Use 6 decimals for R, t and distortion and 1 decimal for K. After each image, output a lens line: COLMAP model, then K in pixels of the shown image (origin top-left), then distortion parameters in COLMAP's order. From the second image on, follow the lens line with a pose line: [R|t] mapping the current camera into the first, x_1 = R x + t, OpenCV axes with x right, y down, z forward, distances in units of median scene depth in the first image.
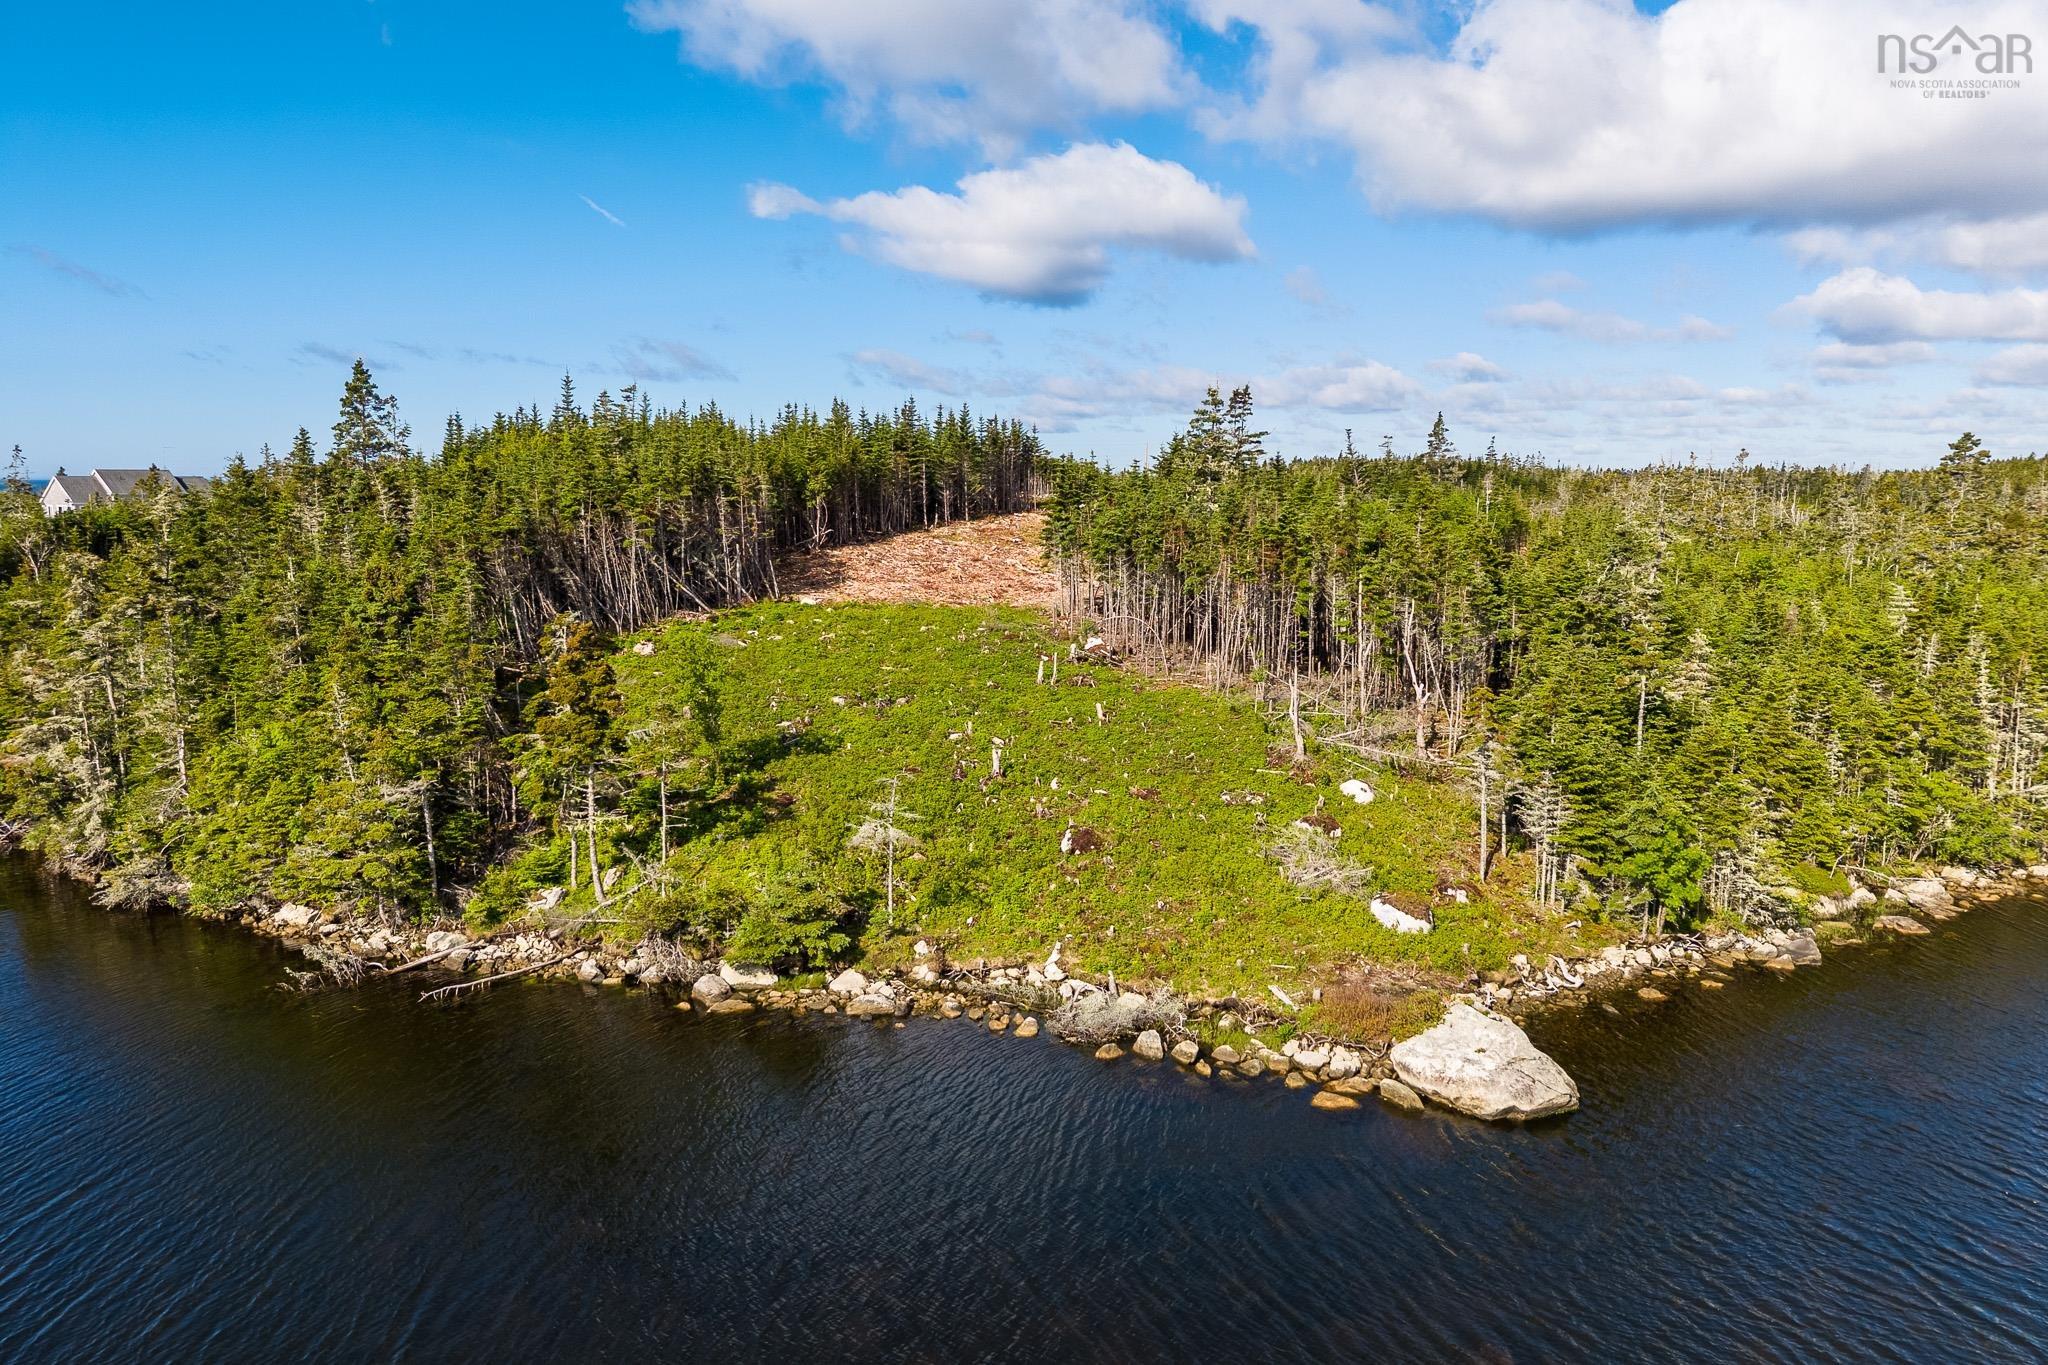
lens RADIAL K [[1365.0, 0, 1024.0], [0, 1365.0, 682.5], [0, 0, 1]] dist [0.050214, -0.089295]
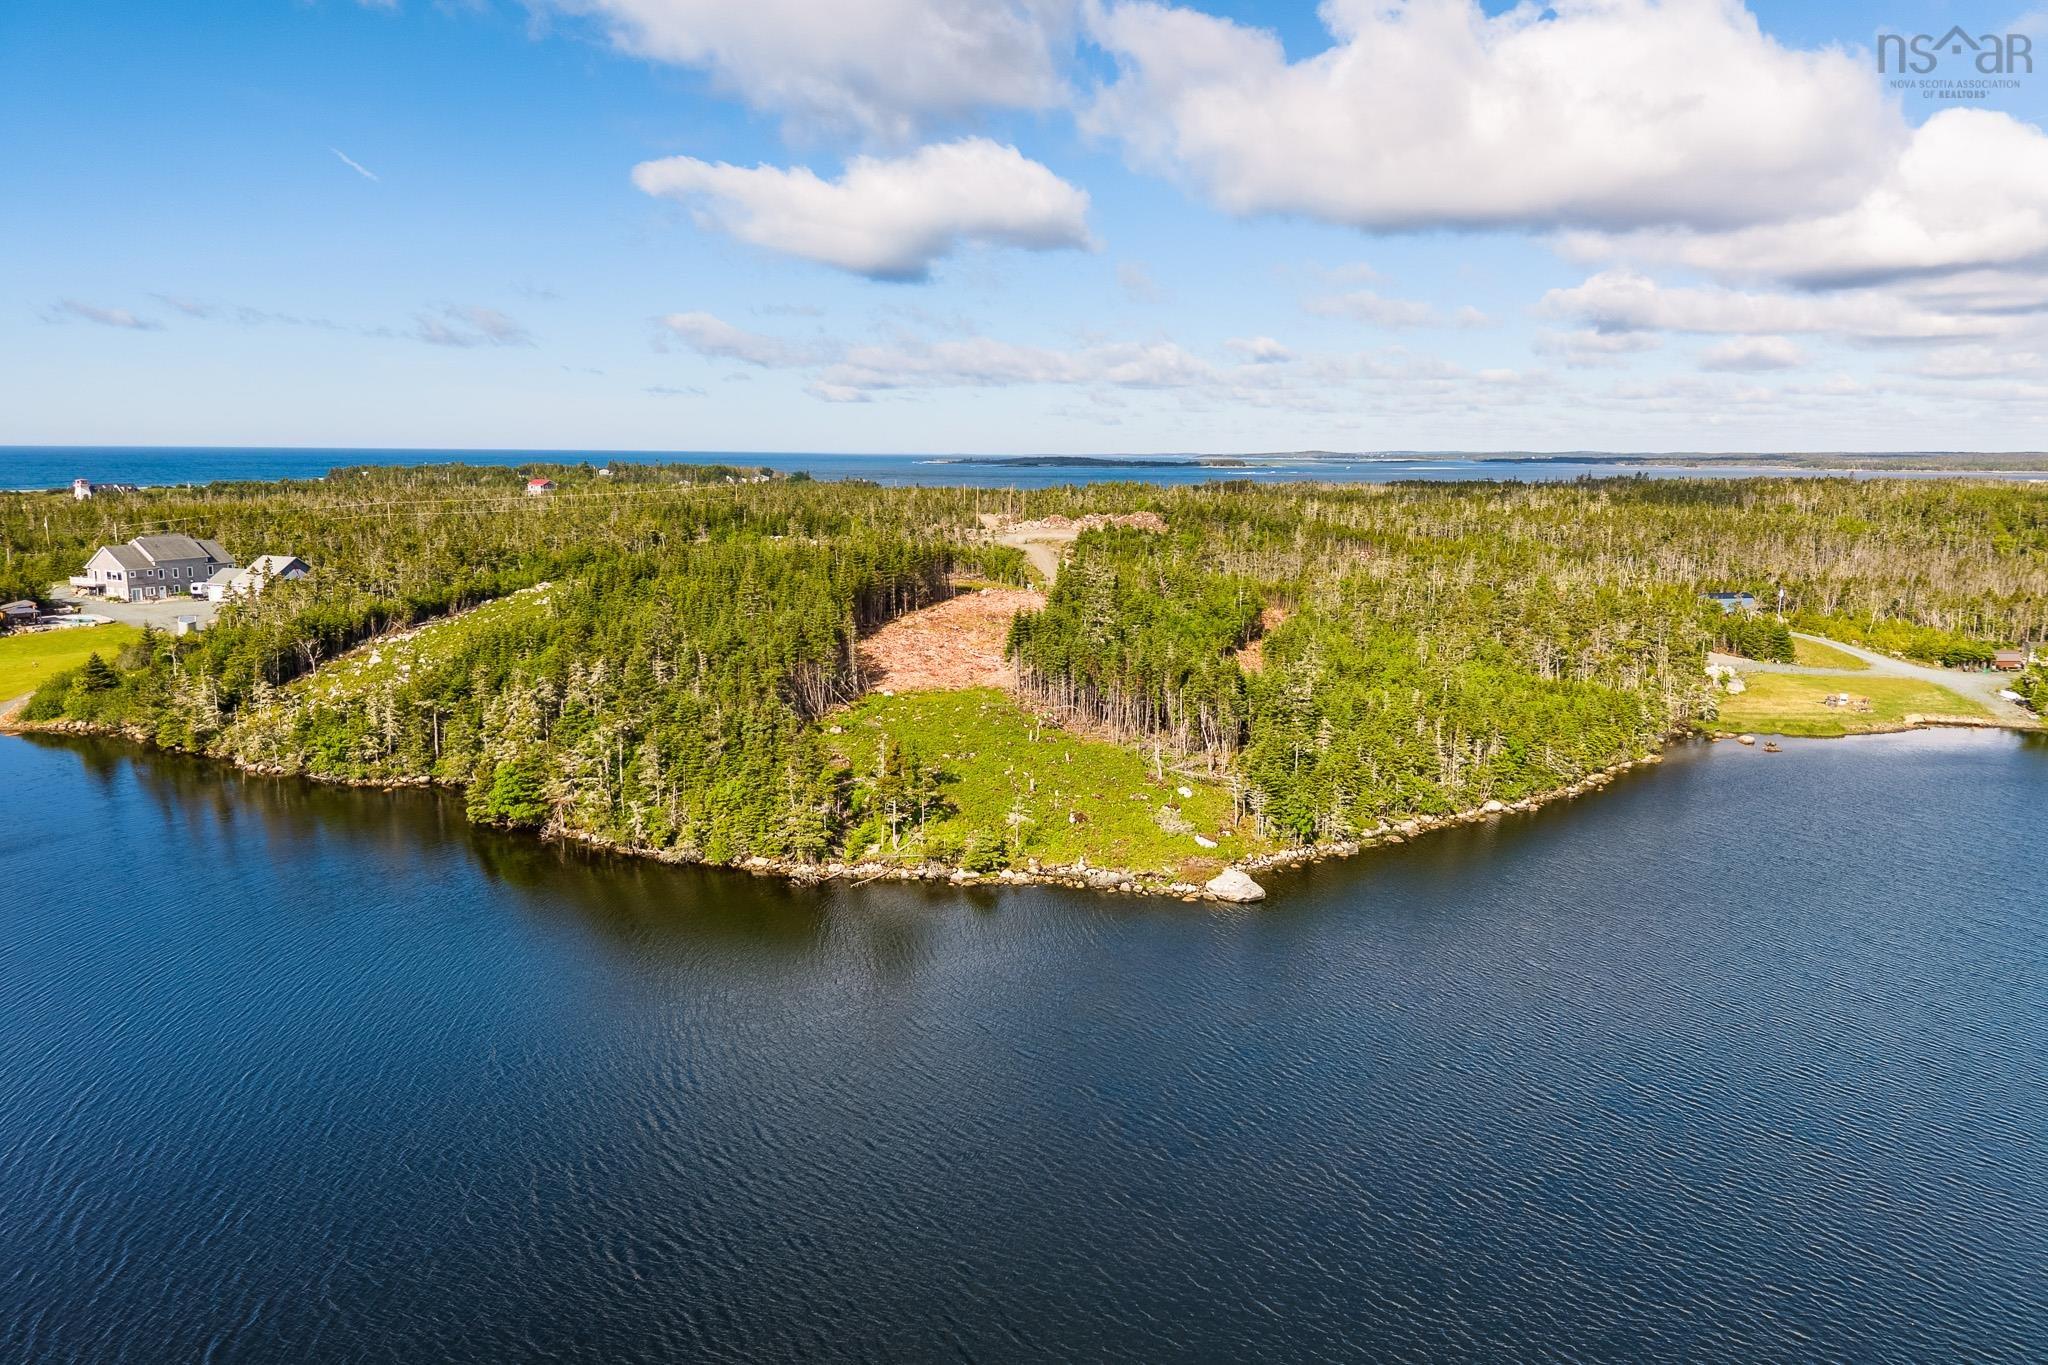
lens RADIAL K [[1365.0, 0, 1024.0], [0, 1365.0, 682.5], [0, 0, 1]] dist [0.050214, -0.089295]
pose [[0.986840, -0.021138, 0.160314, -0.479114], [0.017614, 0.999572, 0.023372, -0.200557], [-0.160740, -0.020240, 0.986789, -1.510610]]
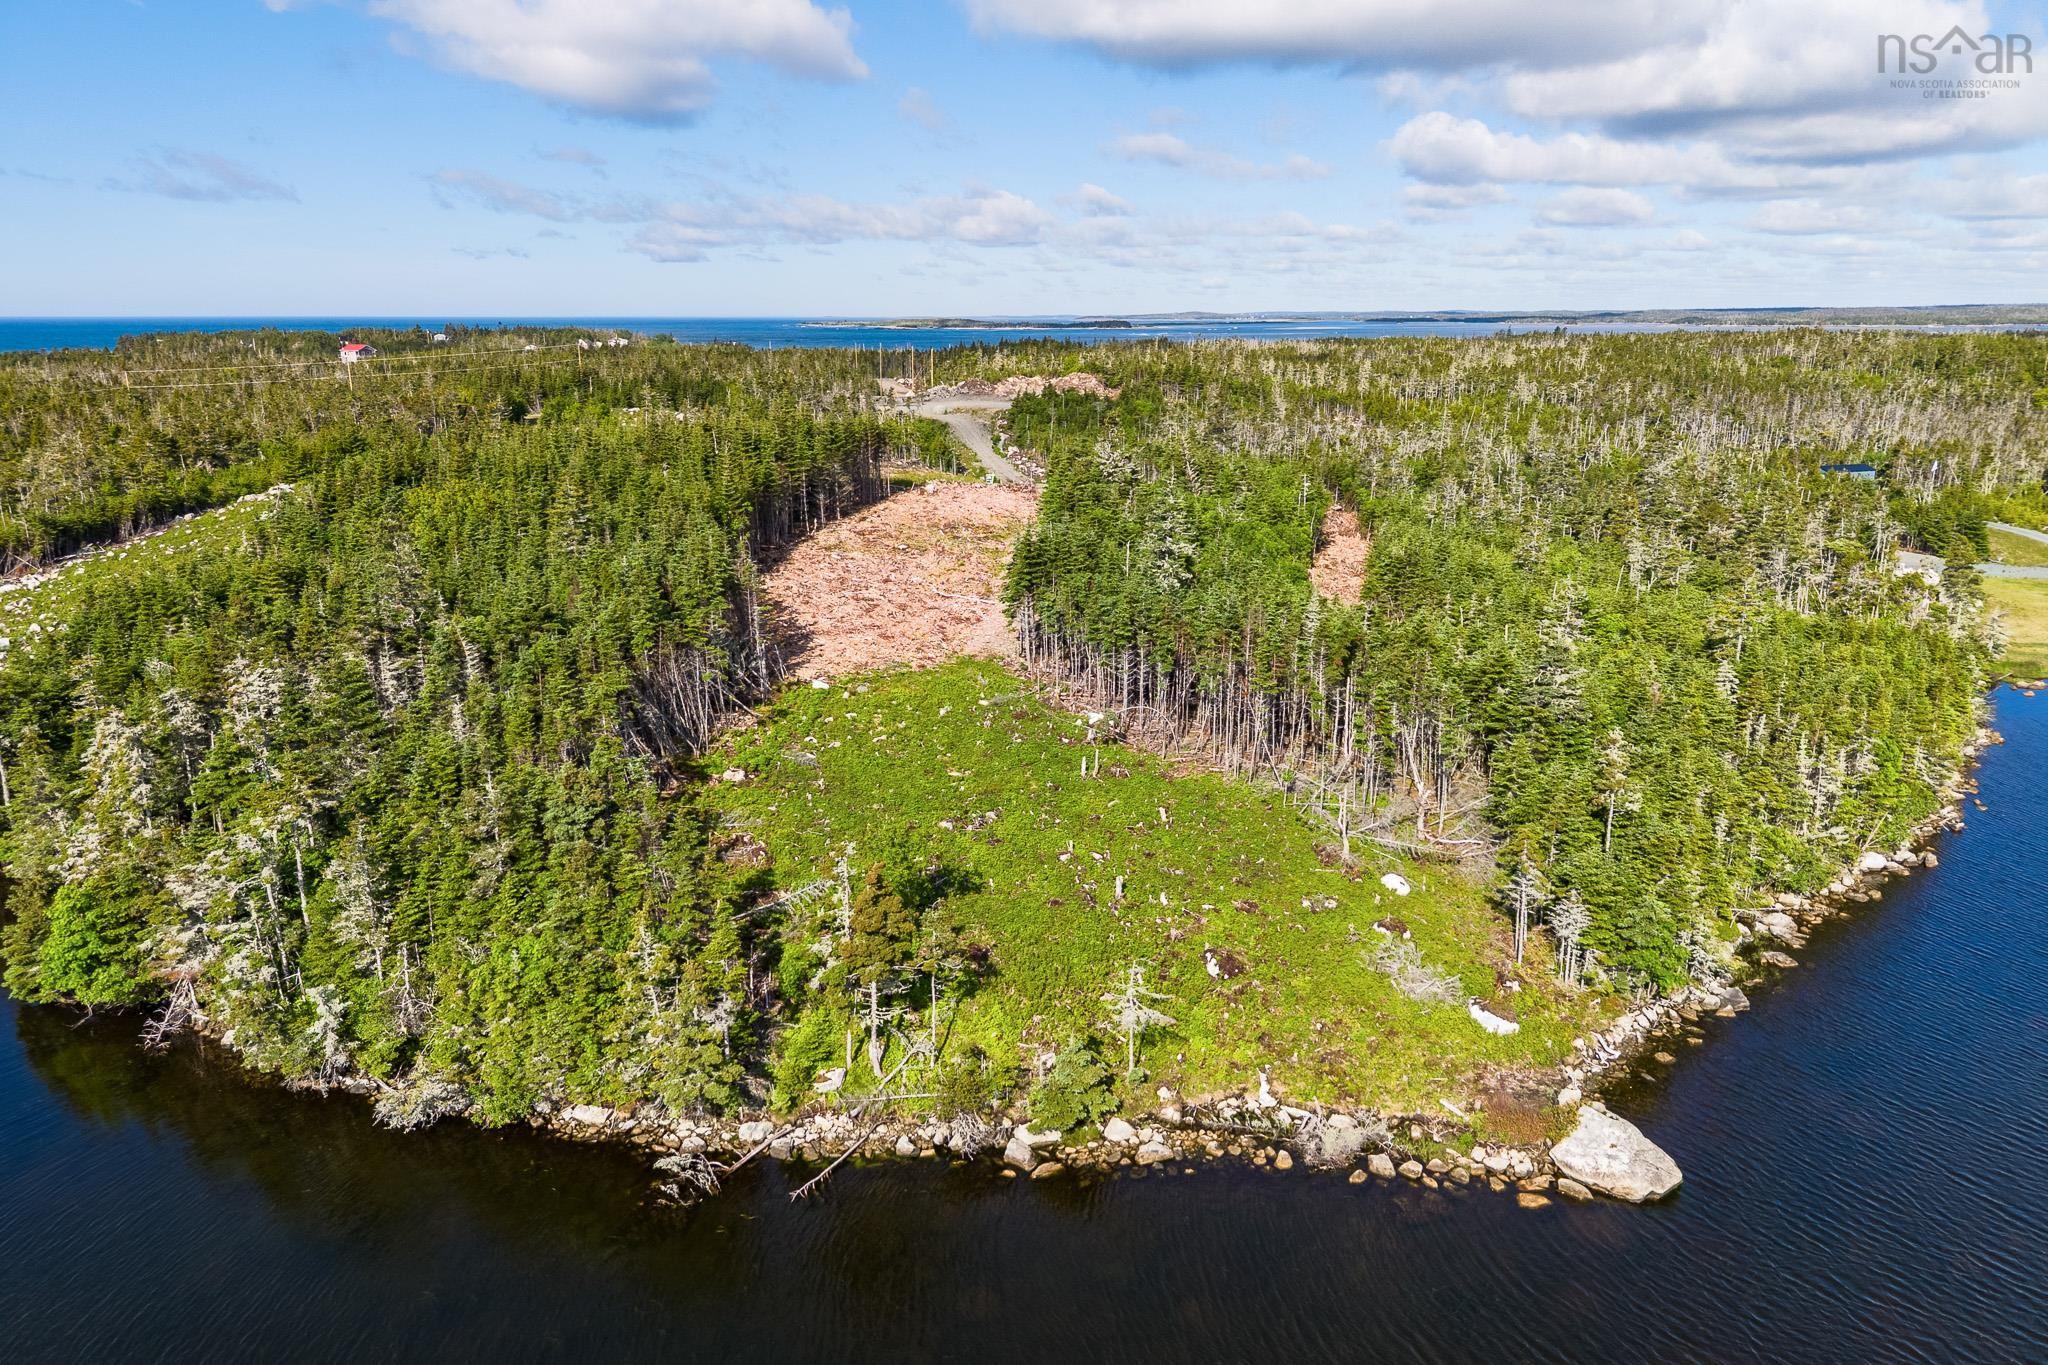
lens RADIAL K [[1372.3, 0, 1024.0], [0, 1372.3, 682.5], [0, 0, 1]] dist [0.012004, -0.019662]
pose [[0.968651, -0.066284, 0.239420, -0.458105], [0.038124, 0.991994, 0.120395, -0.325559], [-0.245483, -0.107493, 0.963423, -0.147727]]
